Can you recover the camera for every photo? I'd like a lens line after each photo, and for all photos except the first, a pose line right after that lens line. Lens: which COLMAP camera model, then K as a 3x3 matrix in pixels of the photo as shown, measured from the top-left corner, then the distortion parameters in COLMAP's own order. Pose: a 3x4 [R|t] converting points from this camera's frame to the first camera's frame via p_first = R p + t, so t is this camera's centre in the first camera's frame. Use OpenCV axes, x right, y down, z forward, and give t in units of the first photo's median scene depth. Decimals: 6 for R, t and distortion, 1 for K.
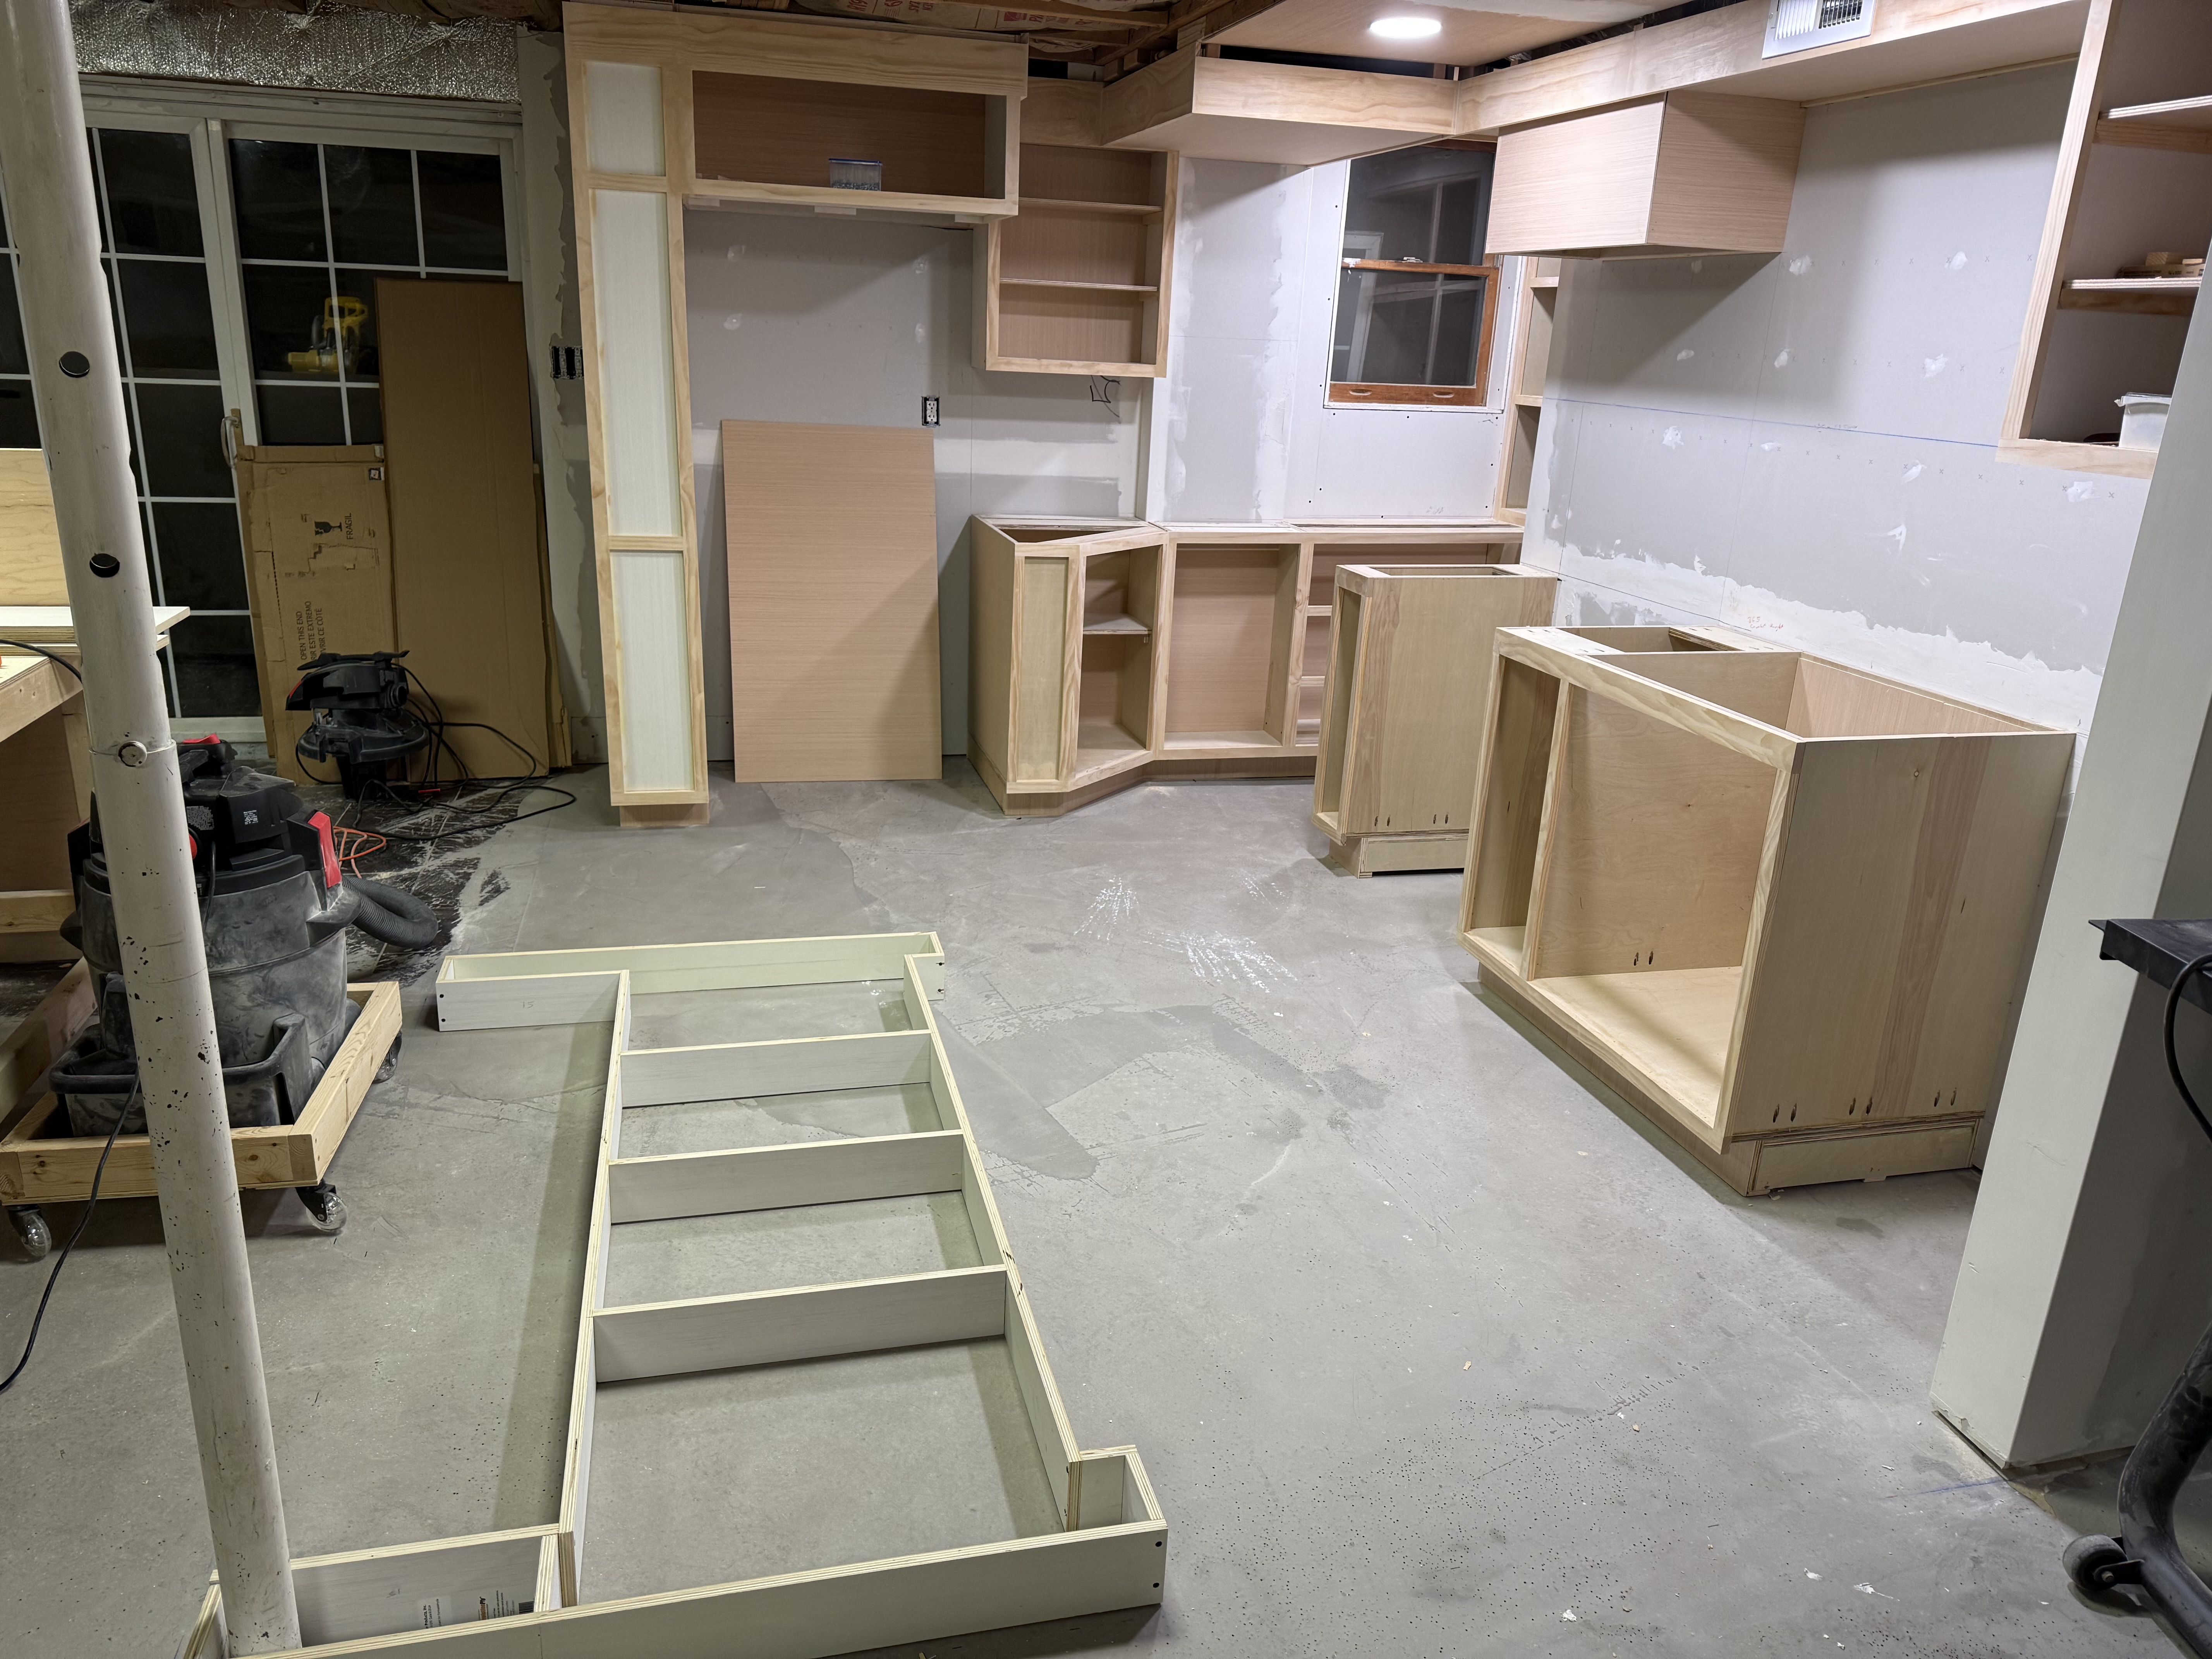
lens RADIAL K [[1521.8, 0, 1101.2], [0, 1521.8, 838.0], [0, 0, 1]] dist [0.075744, -0.108027]
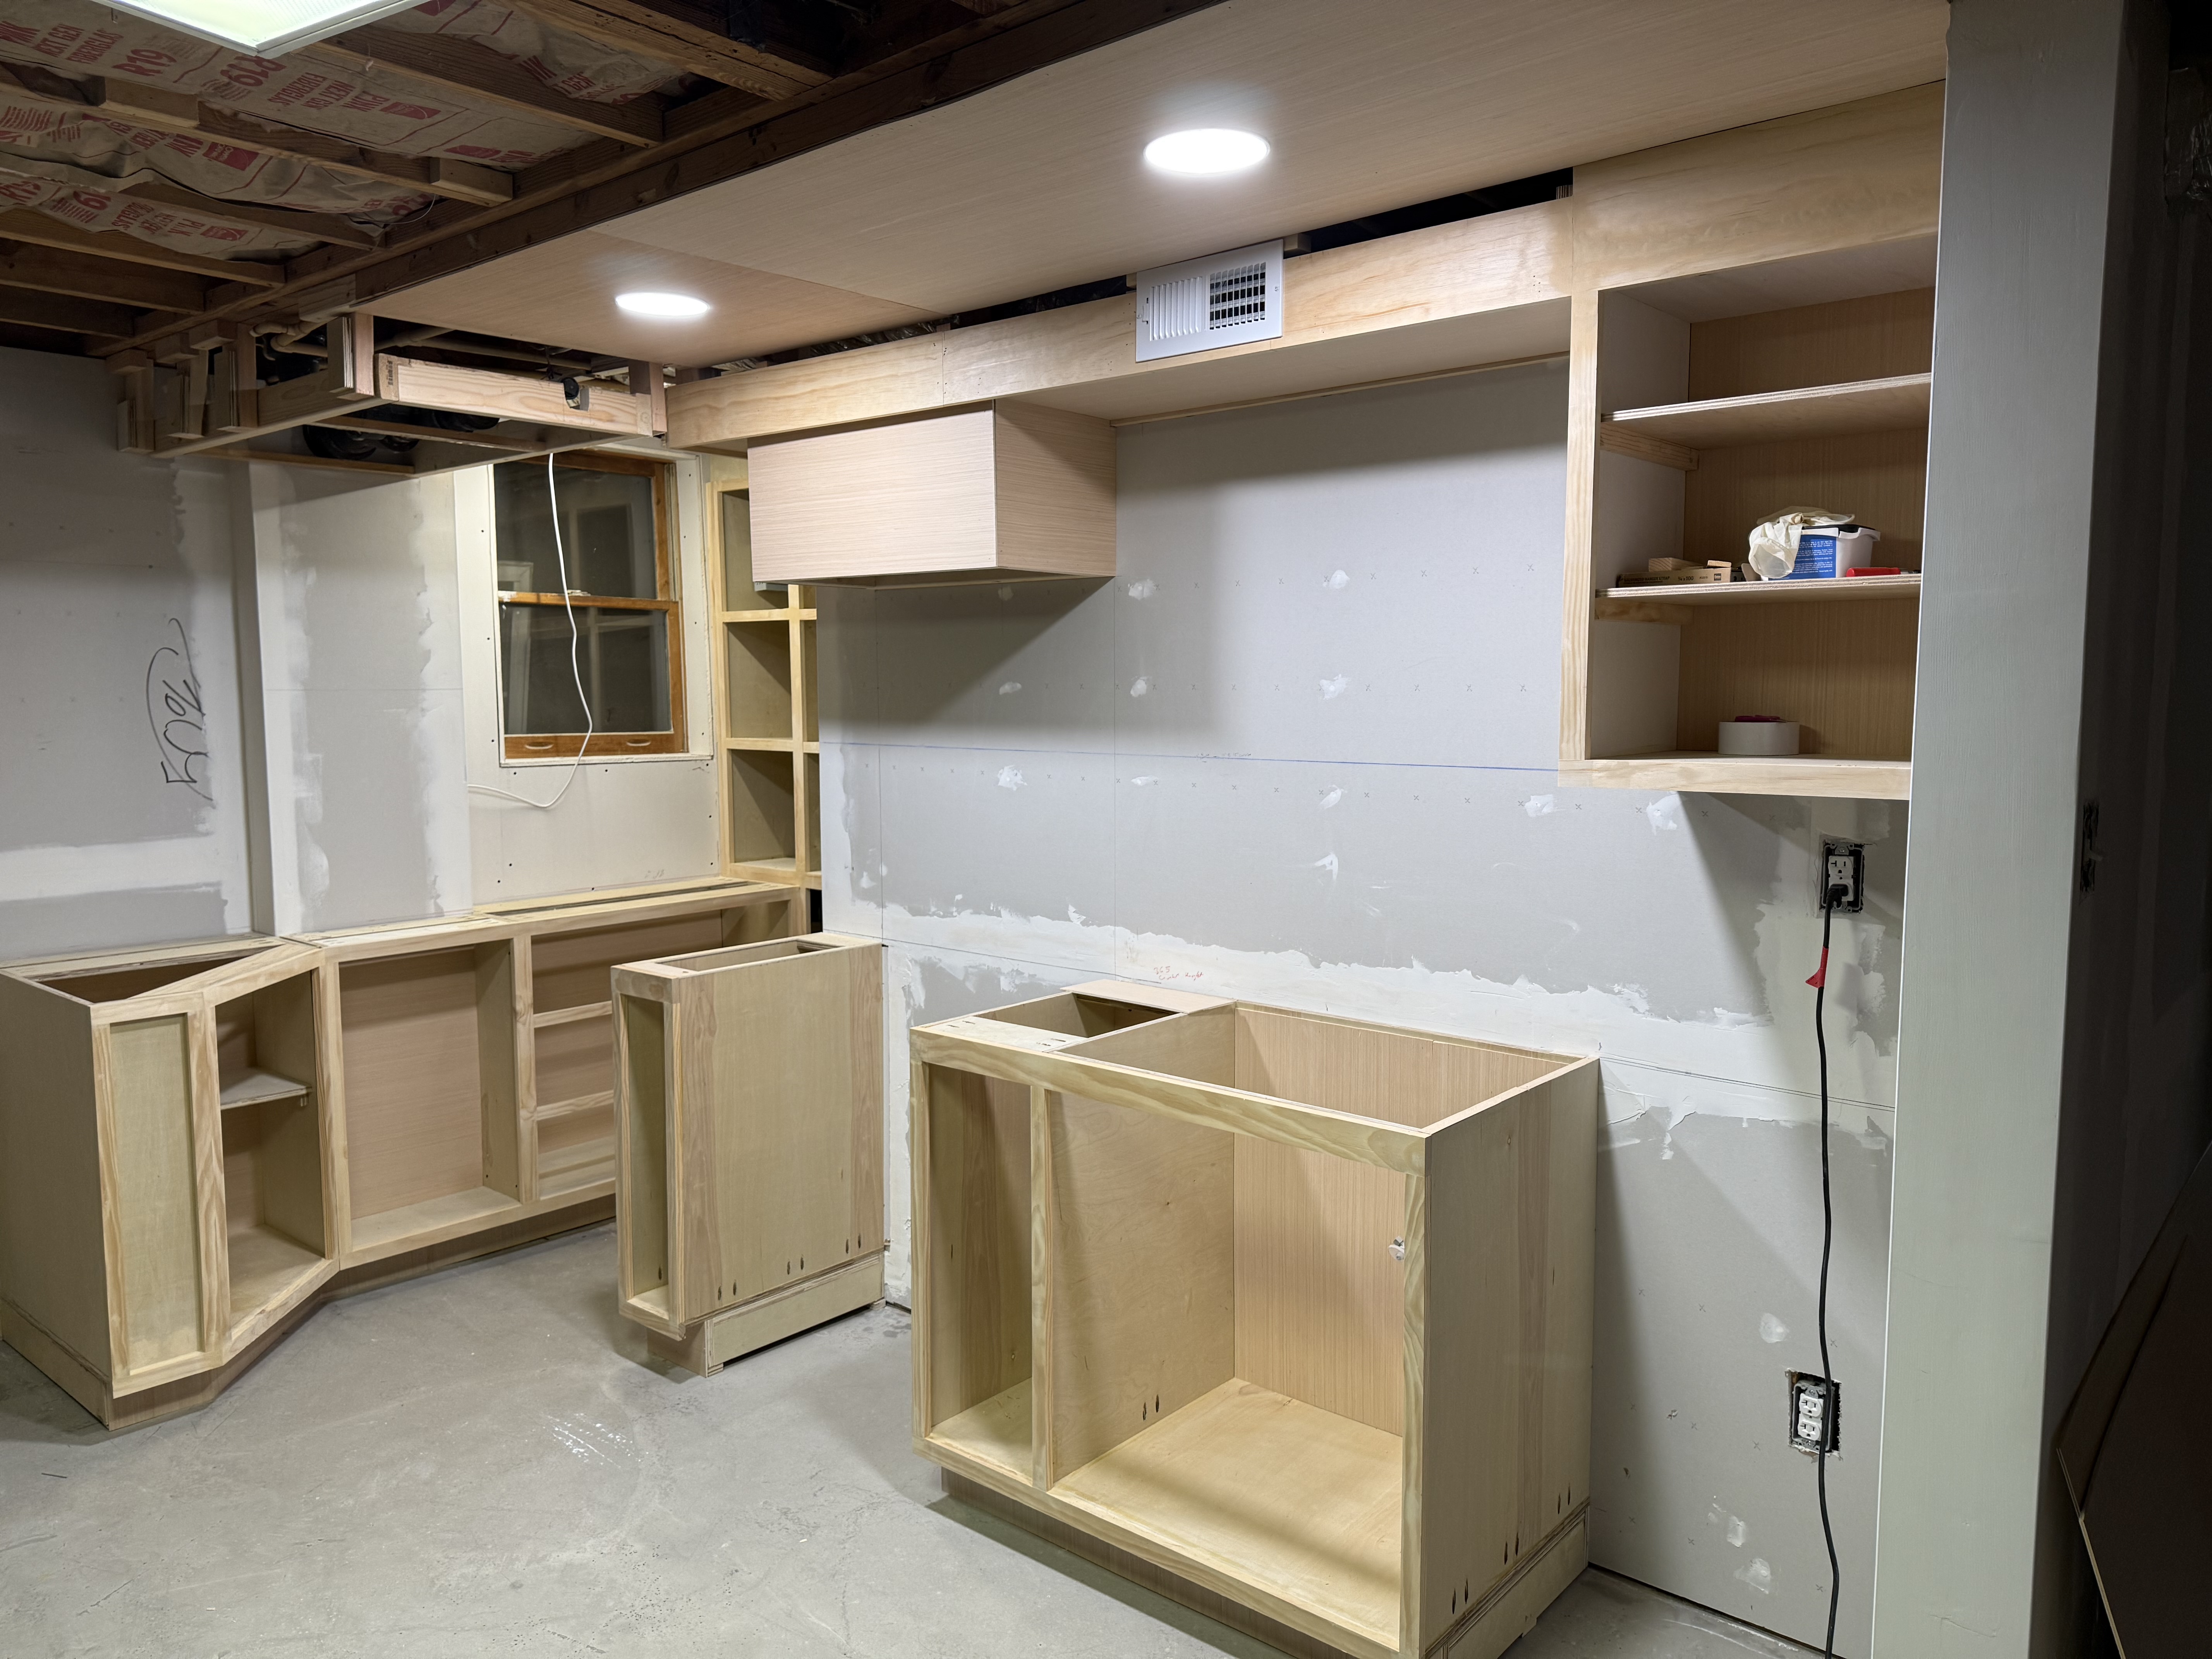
lens RADIAL K [[1521.8, 0, 1101.2], [0, 1521.8, 838.0], [0, 0, 1]] dist [0.075744, -0.108027]
pose [[0.813911, -0.099303, 0.572440, -0.080277], [0.216176, 0.966303, -0.139739, -0.085297], [-0.539273, 0.237483, 0.807952, 0.251570]]
